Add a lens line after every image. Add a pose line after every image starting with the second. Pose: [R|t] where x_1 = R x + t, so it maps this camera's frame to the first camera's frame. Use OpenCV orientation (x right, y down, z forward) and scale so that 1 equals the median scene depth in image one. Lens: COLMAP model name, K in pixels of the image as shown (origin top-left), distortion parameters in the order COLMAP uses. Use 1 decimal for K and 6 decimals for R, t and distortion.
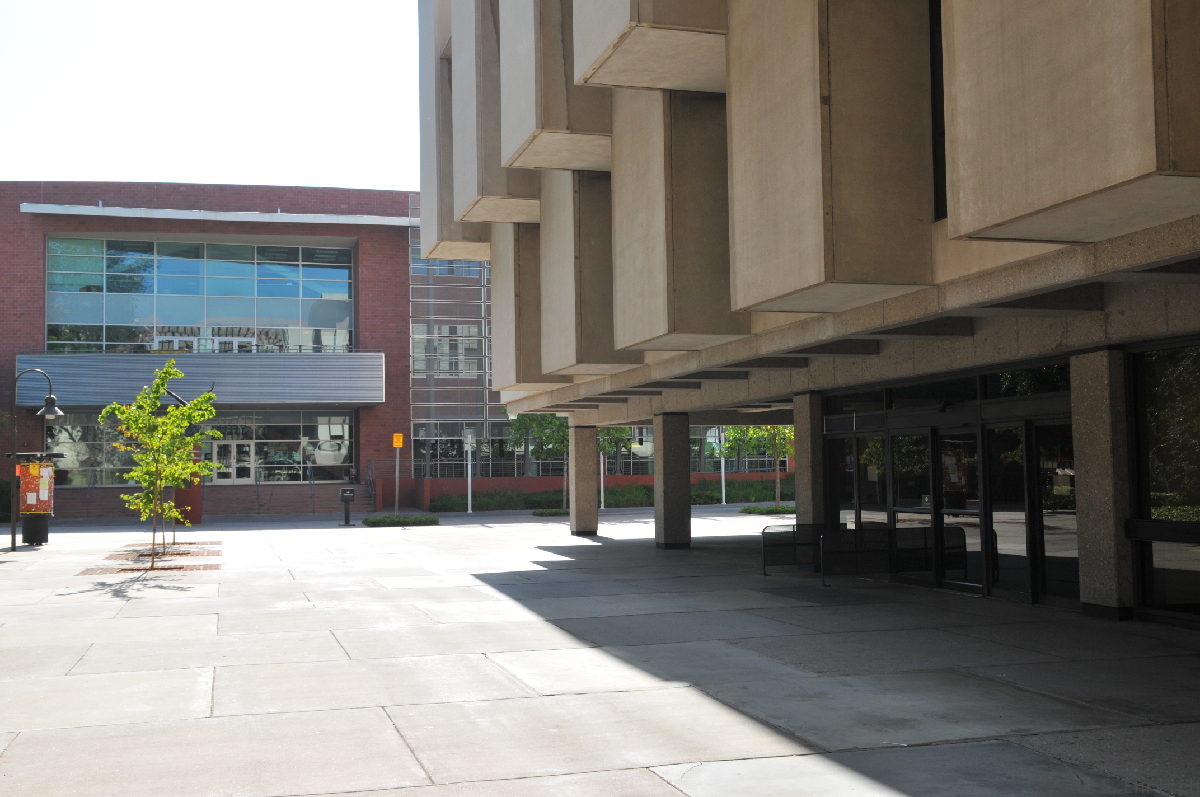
lens RADIAL K [[1245.2, 0, 601.9], [0, 1245.2, 401.9], [0, 0, 1]] dist [0.040030, -0.001125]
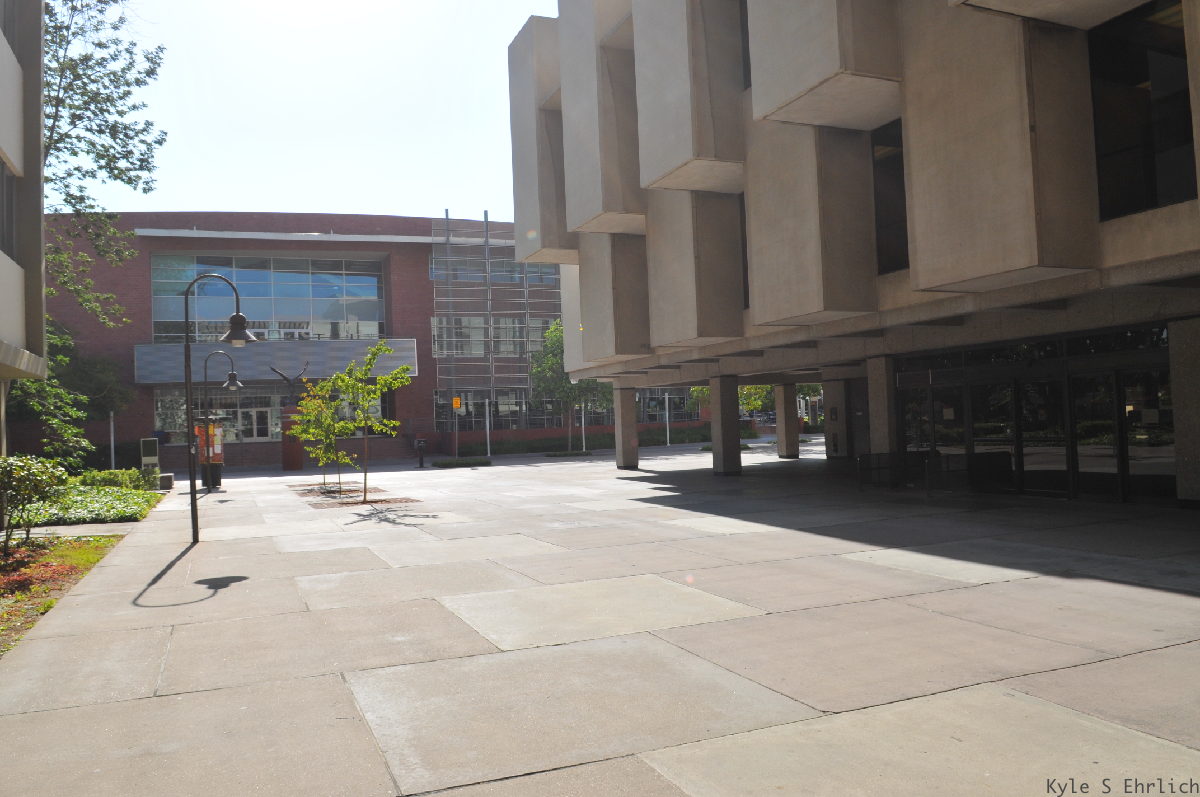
lens RADIAL K [[897.3, 0, 603.3], [0, 897.3, 402.6], [0, 0, 1]] dist [-0.019508, -0.038927]
pose [[0.993699, -0.021420, 0.110014, -0.164156], [0.018036, 0.999336, 0.031662, 0.004603], [-0.110619, -0.029478, 0.993426, 0.046313]]
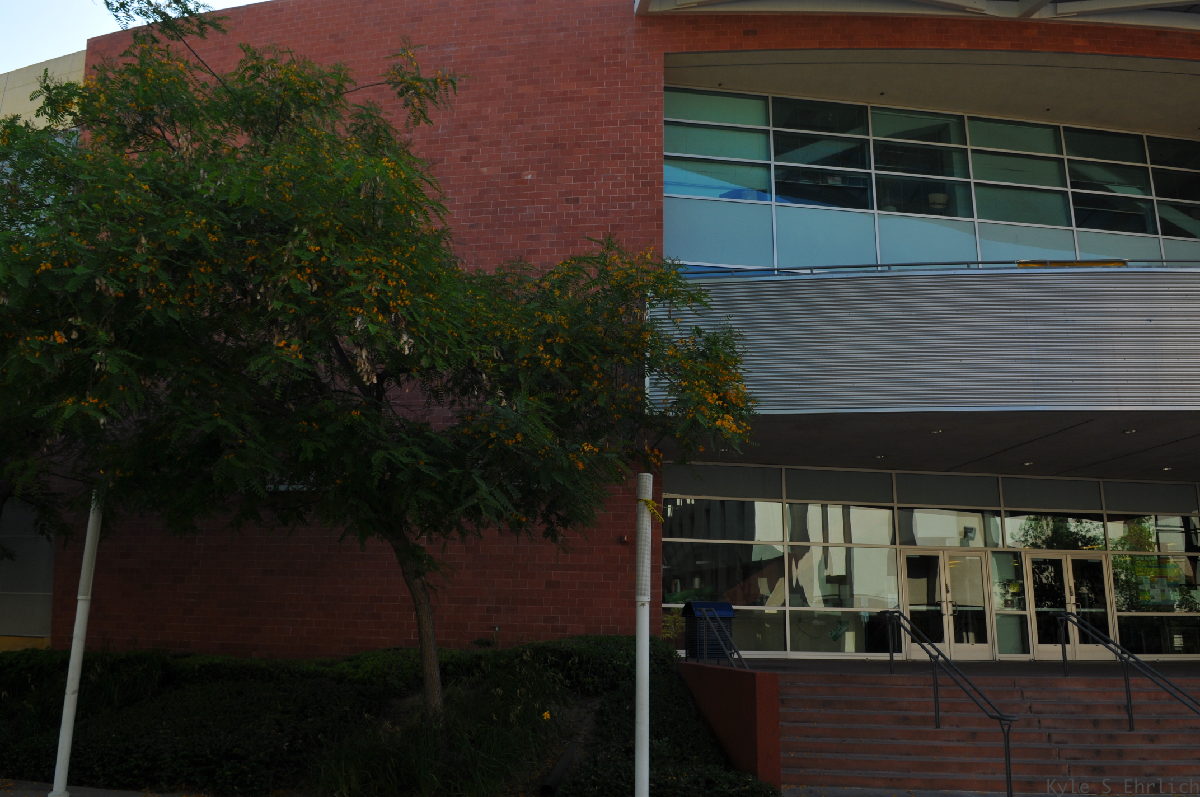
lens RADIAL K [[897.3, 0, 603.3], [0, 897.3, 402.6], [0, 0, 1]] dist [-0.019508, -0.038927]
pose [[0.986507, -0.005017, -0.163644, -0.847709], [-0.026567, 0.981377, -0.190247, 0.092220], [0.161551, 0.192028, 0.968001, 1.461969]]
